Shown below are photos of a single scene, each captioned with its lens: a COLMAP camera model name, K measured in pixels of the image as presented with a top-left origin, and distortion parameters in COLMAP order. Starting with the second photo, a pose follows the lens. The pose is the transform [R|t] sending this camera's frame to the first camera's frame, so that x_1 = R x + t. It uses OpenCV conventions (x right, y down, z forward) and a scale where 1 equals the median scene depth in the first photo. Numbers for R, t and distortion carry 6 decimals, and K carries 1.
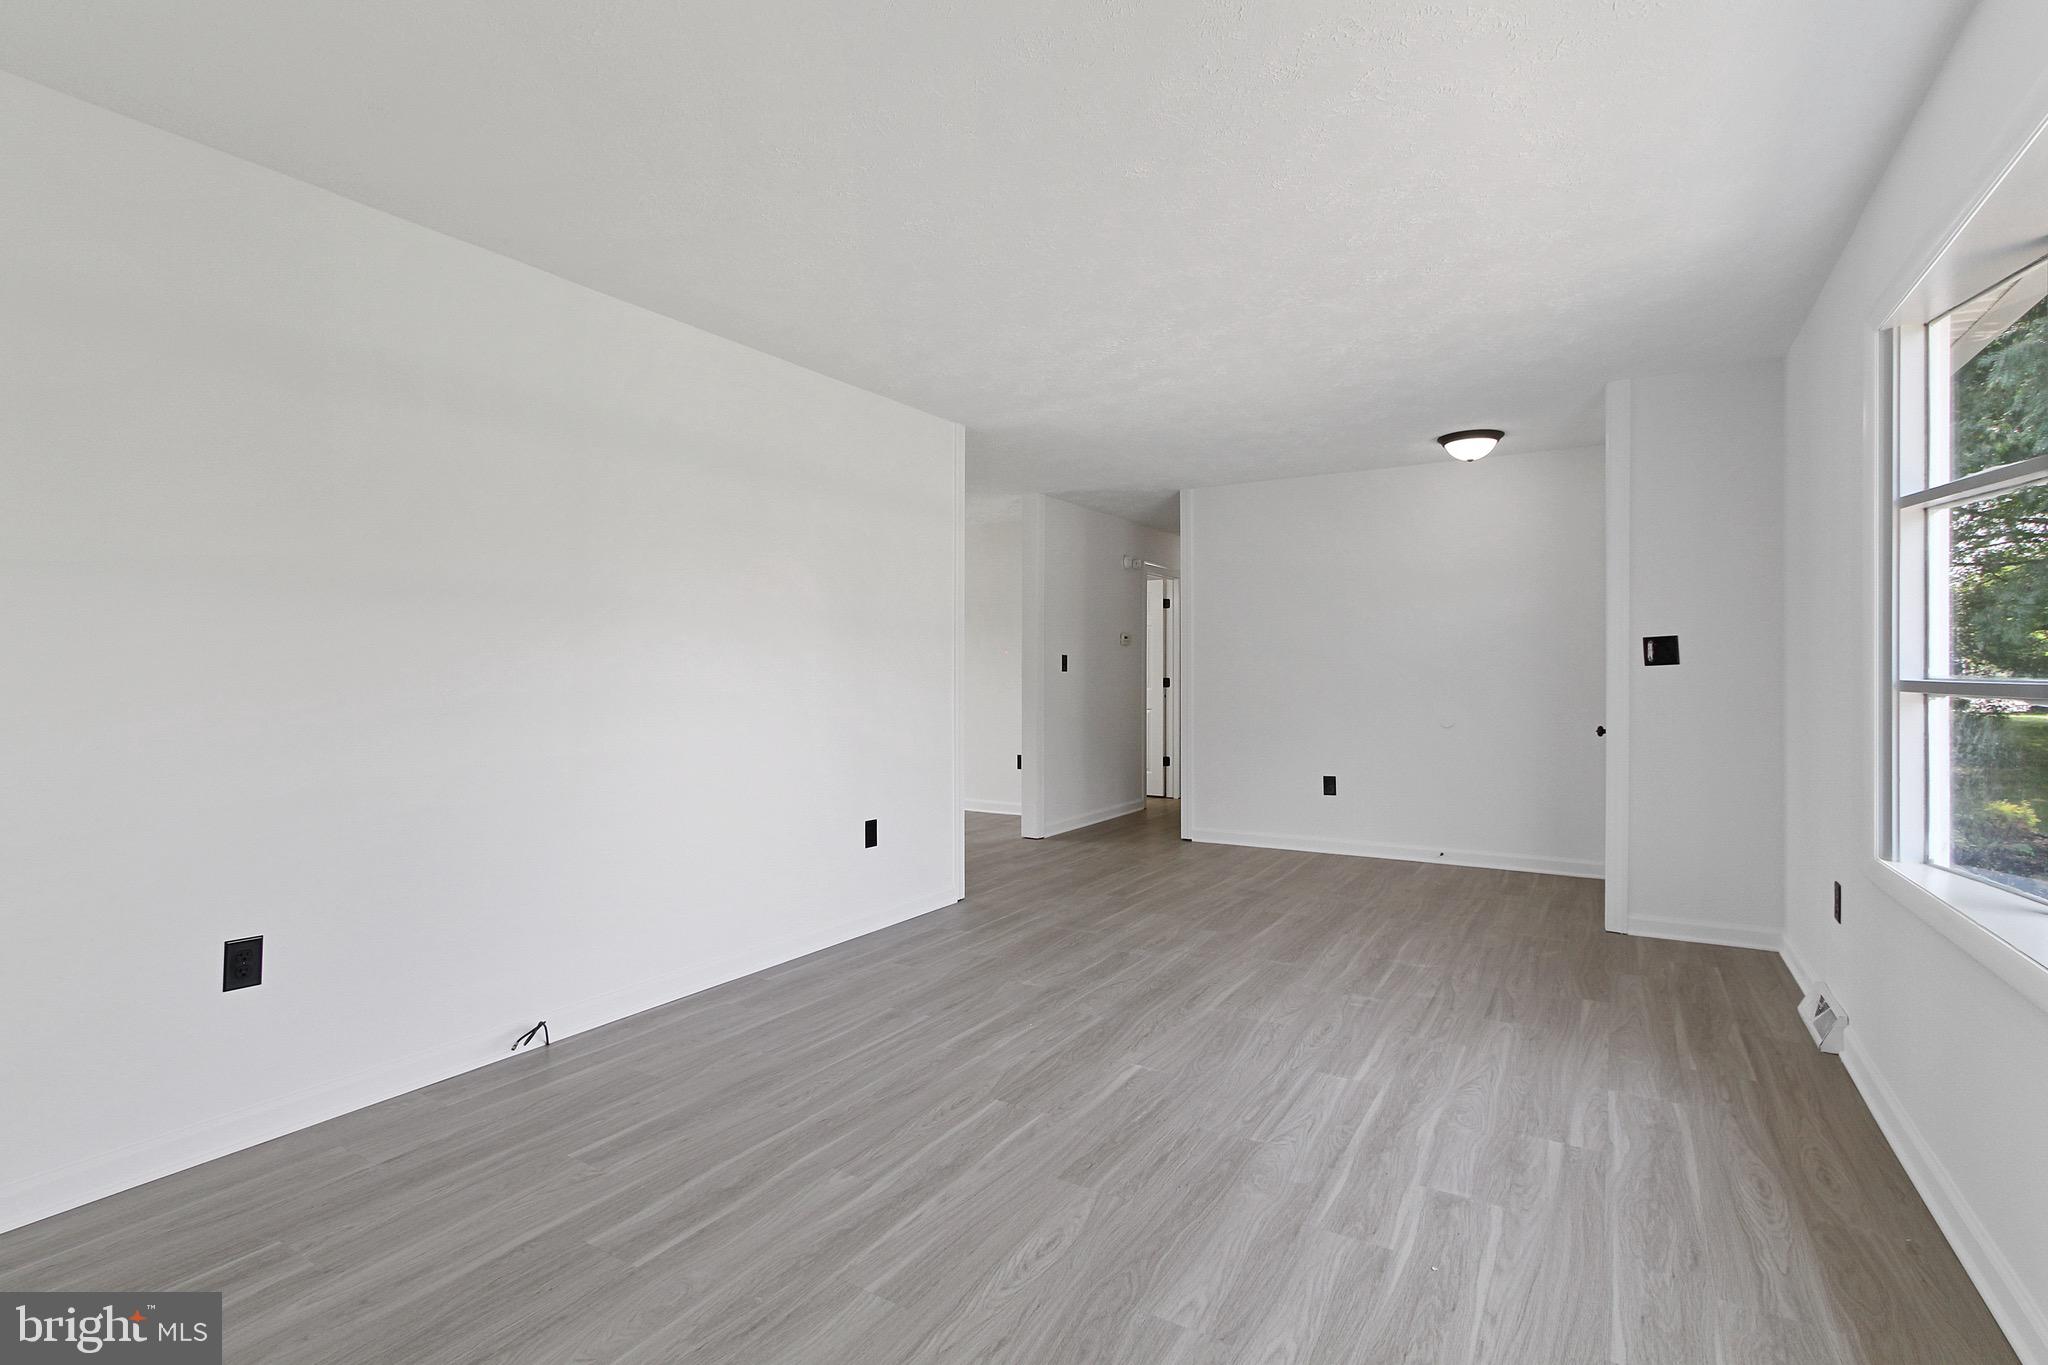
lens RADIAL K [[881.8, 0, 960.5], [0, 881.8, 679.1], [0, 0, 1]] dist [-0.002310, -0.000341]
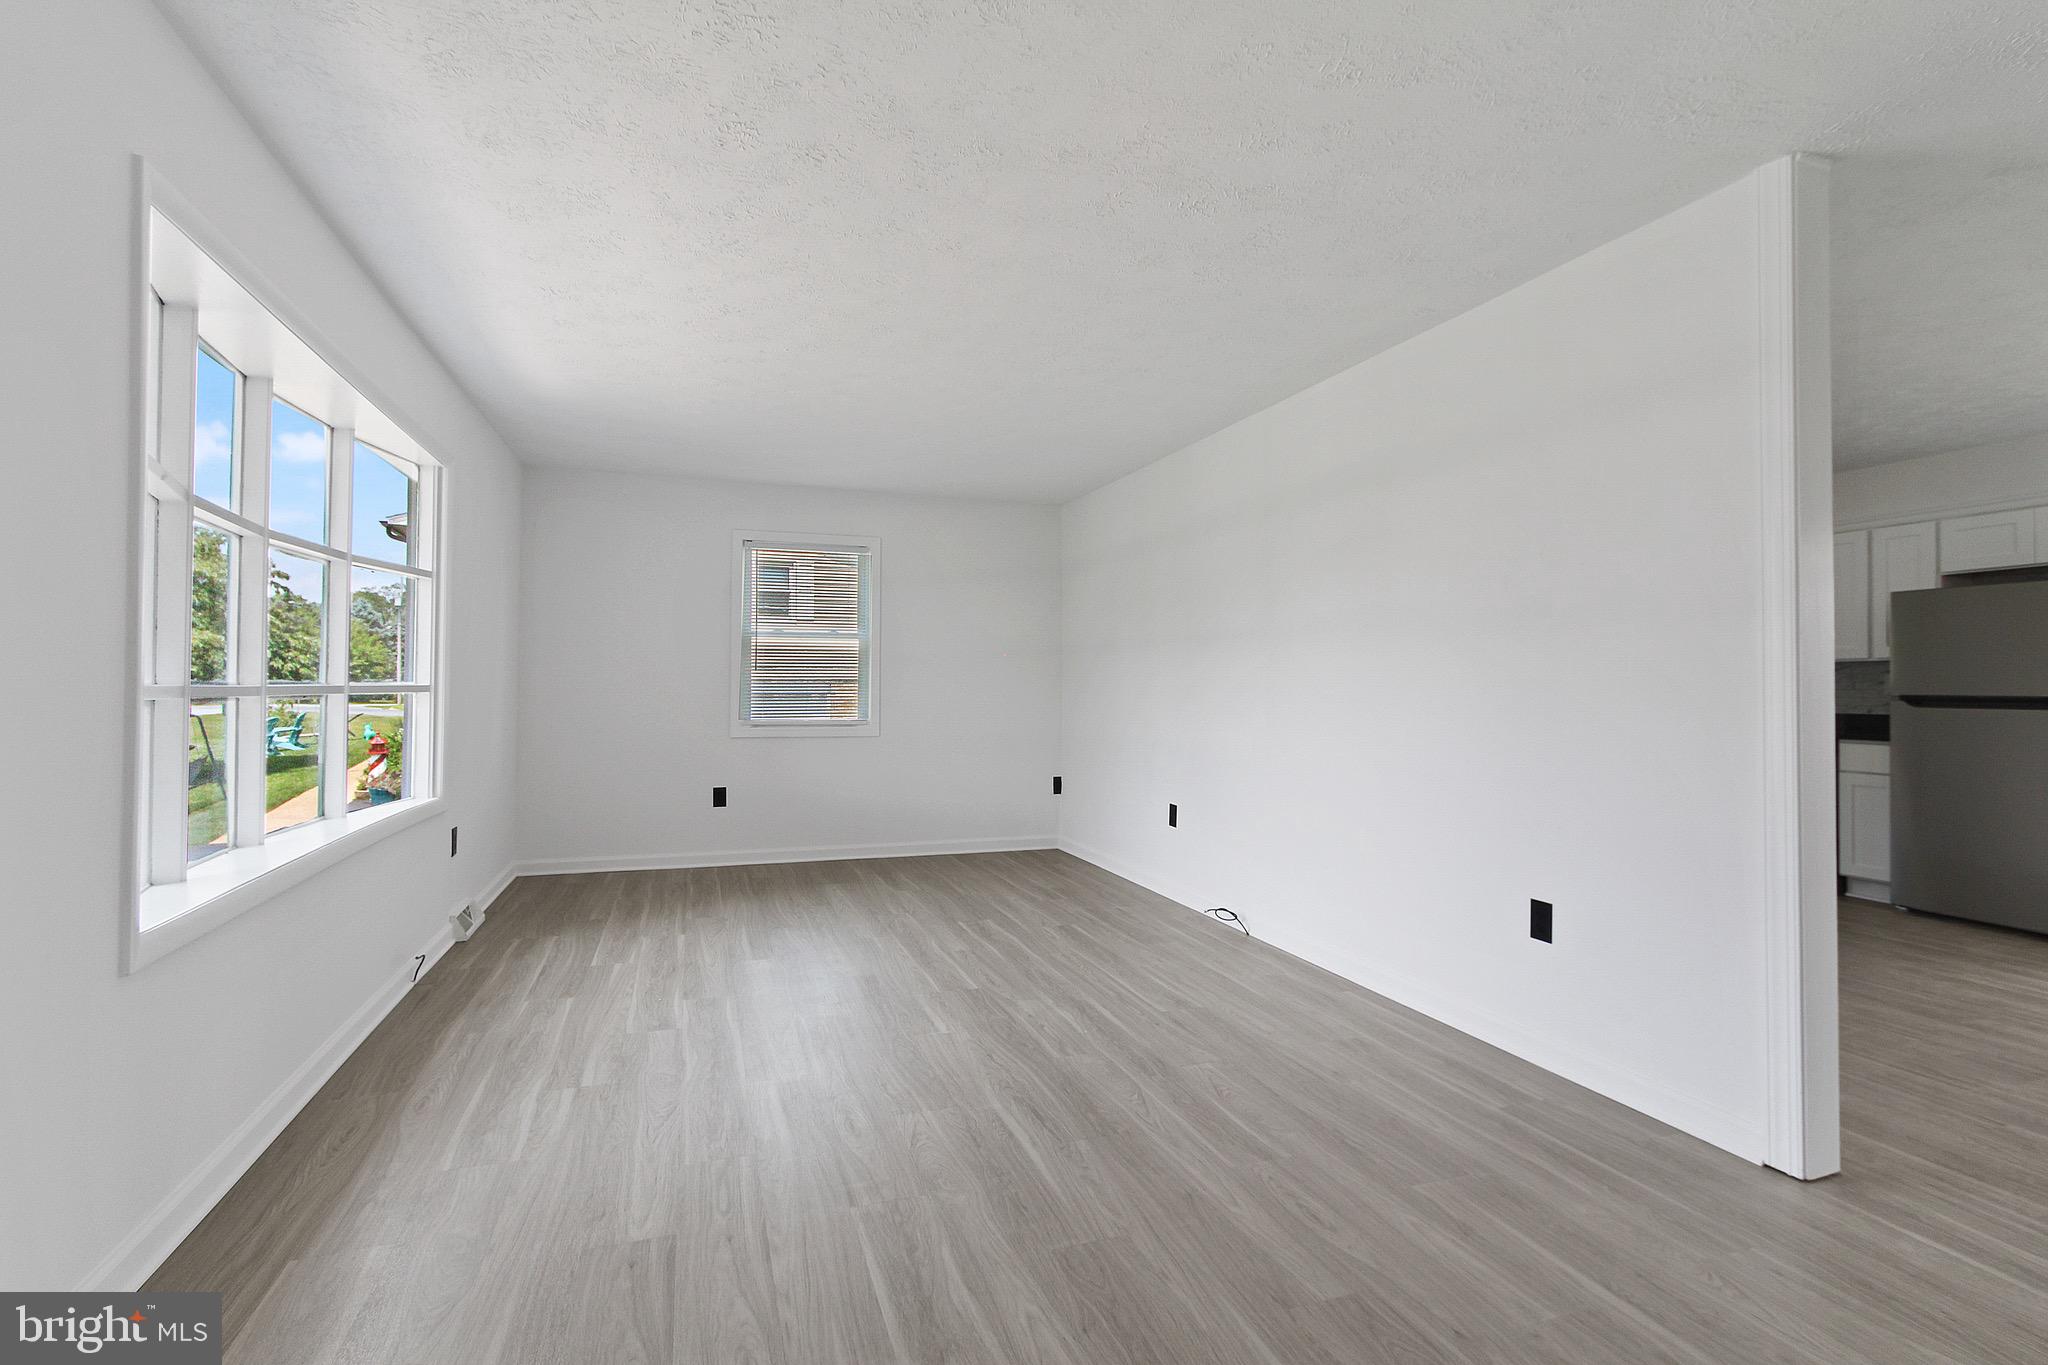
lens RADIAL K [[944.5, 0, 1035.8], [0, 944.5, 673.9], [0, 0, 1]] dist [-0.006539, 0.004571]
pose [[-0.549705, -0.012805, -0.835261, 1.136922], [-0.009205, 0.999915, -0.009271, 0.013322], [0.835308, 0.002592, -0.549776, 1.770859]]
